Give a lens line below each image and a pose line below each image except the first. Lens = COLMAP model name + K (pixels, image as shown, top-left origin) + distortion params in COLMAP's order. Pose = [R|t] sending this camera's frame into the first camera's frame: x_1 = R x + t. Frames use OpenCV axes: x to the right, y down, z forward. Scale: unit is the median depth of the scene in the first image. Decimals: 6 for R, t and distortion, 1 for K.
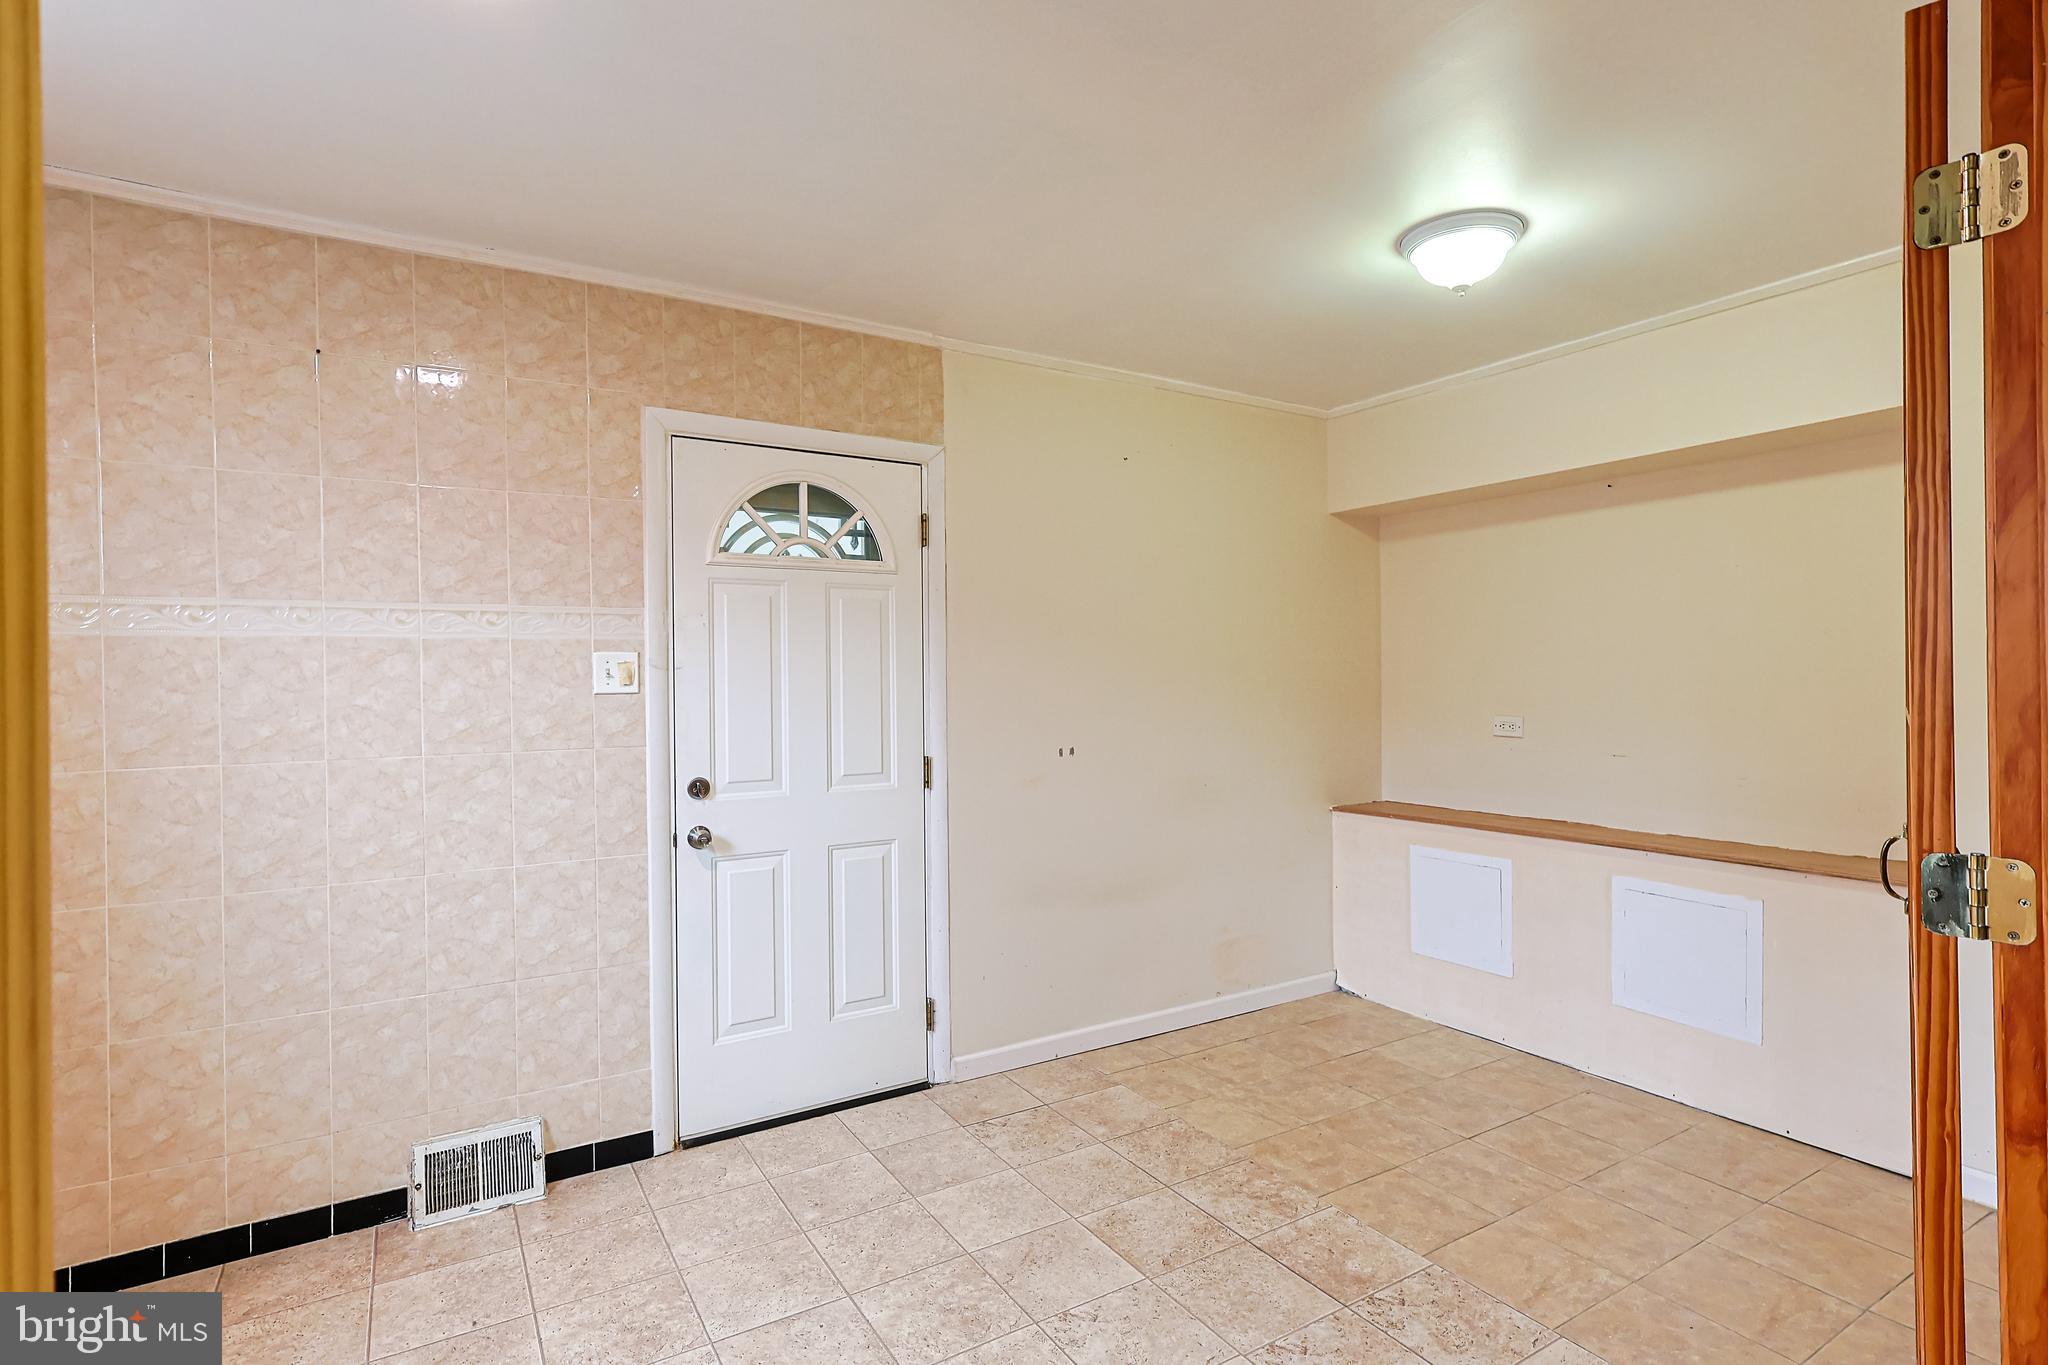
lens RADIAL K [[996.6, 0, 1024.3], [0, 996.6, 686.1], [0, 0, 1]] dist [0.005480, 0.000453]
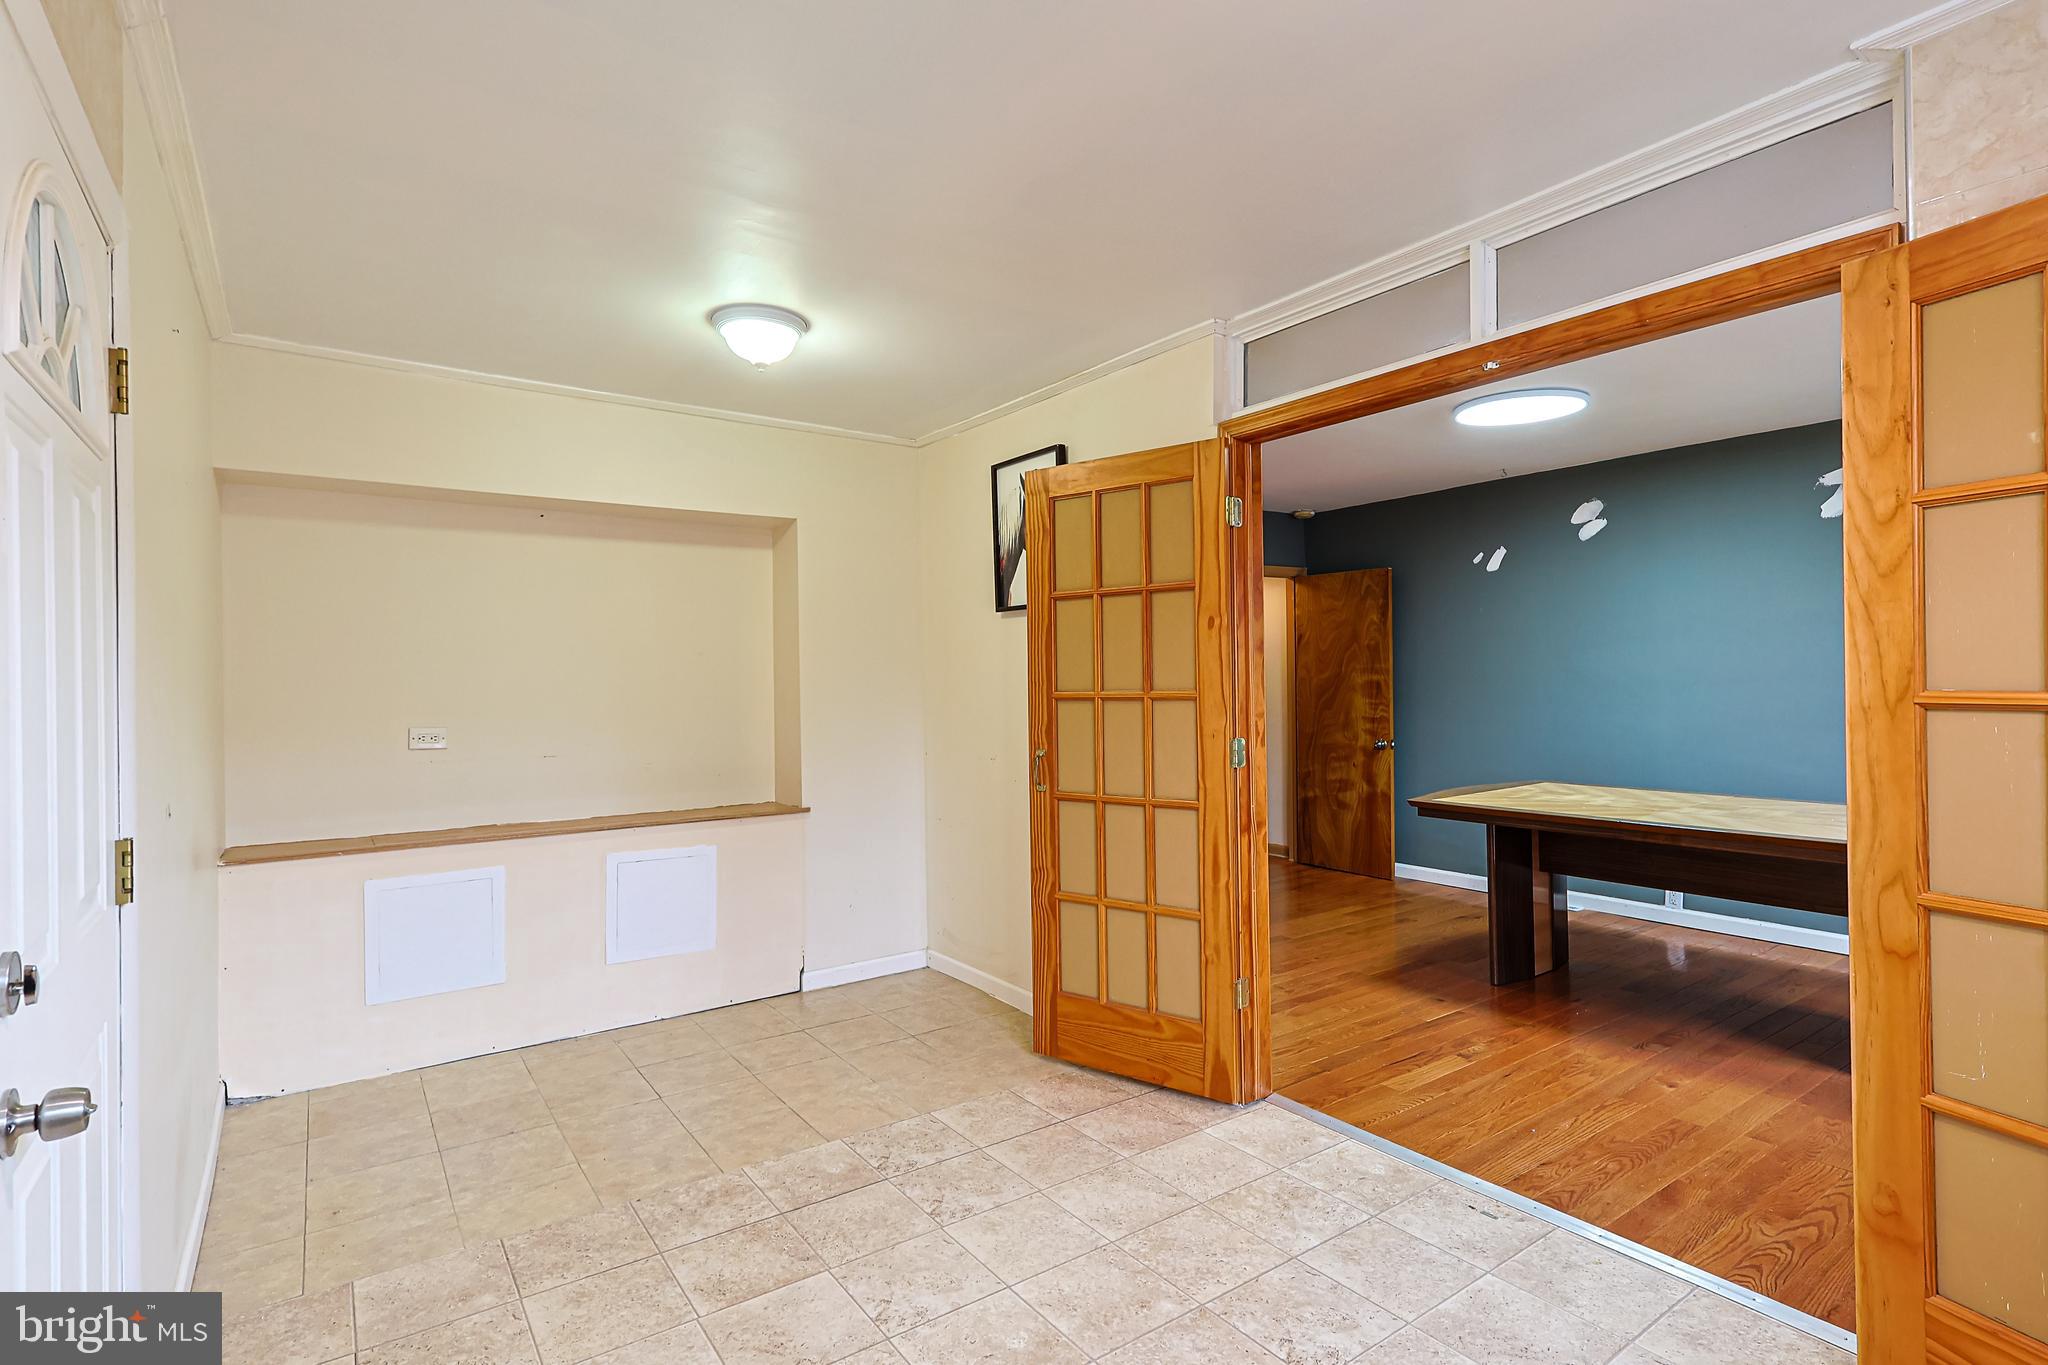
lens RADIAL K [[996.6, 0, 1023.8], [0, 996.6, 680.8], [0, 0, 1]] dist [0.005480, 0.000453]
pose [[-0.062538, 0.011996, 0.997970, -0.682654], [0.017897, 0.999780, -0.010896, 0.007592], [-0.997882, 0.017179, -0.062739, 0.643779]]
